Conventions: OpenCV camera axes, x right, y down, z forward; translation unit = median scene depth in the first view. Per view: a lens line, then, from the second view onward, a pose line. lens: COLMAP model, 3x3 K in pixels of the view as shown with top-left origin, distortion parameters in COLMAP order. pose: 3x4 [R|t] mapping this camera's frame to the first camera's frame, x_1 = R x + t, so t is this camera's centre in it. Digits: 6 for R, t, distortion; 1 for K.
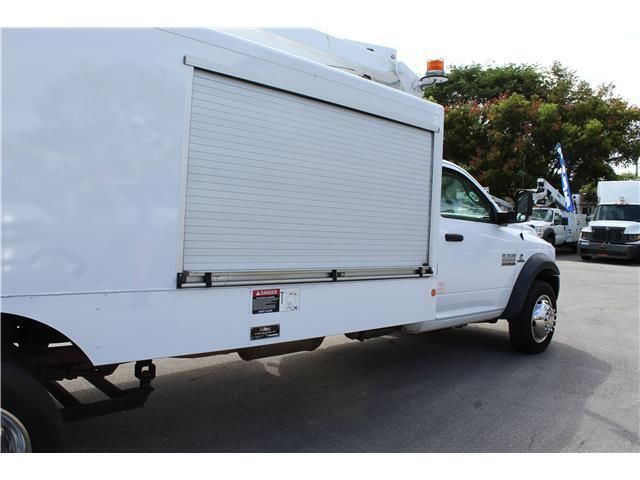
lens RADIAL K [[555.1, 0, 320.0], [0, 555.1, 240.0], [0, 0, 1]] dist [-0.061901, 0.003827]
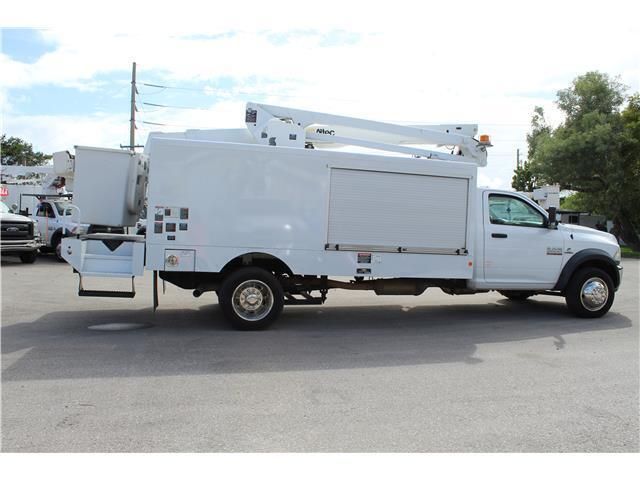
lens RADIAL K [[628.1, 0, 320.0], [0, 628.1, 240.0], [0, 0, 1]] dist [-0.116119, -0.002483]
pose [[0.878922, 0.018685, -0.476599, 1.010662], [-0.023641, 0.999711, -0.004404, 0.046585], [0.476379, 0.015138, 0.879110, -1.460713]]
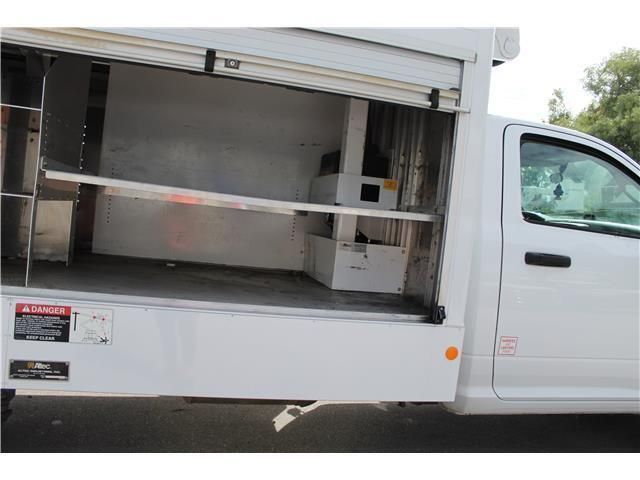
lens RADIAL K [[555.1, 0, 320.0], [0, 555.1, 240.0], [0, 0, 1]] dist [-0.061901, 0.003827]
pose [[0.863884, 0.083110, -0.496787, 0.473215], [-0.084088, 0.996249, 0.020444, -0.023950], [0.496622, 0.024113, 0.867632, 0.598299]]
